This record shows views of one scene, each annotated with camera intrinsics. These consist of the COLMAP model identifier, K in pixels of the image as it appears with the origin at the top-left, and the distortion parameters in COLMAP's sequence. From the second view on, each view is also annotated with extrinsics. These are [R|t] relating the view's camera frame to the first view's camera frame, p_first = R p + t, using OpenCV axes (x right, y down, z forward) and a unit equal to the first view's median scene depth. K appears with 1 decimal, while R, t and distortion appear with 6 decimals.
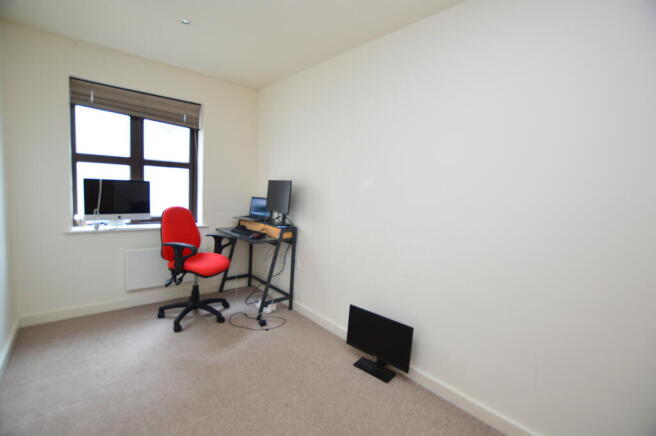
lens RADIAL K [[311.1, 0, 328.0], [0, 311.1, 218.0], [0, 0, 1]] dist [-0.001072, -0.000519]
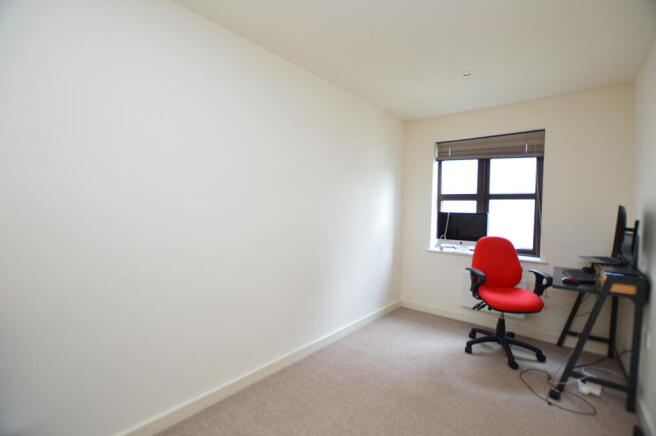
lens RADIAL K [[311.1, 0, 328.0], [0, 311.1, 218.0], [0, 0, 1]] dist [-0.001072, -0.000519]
pose [[0.139199, -0.017115, -0.990117, 0.455315], [-0.111787, 0.993188, -0.032883, -0.002242], [0.983935, 0.115259, 0.136338, 0.300208]]
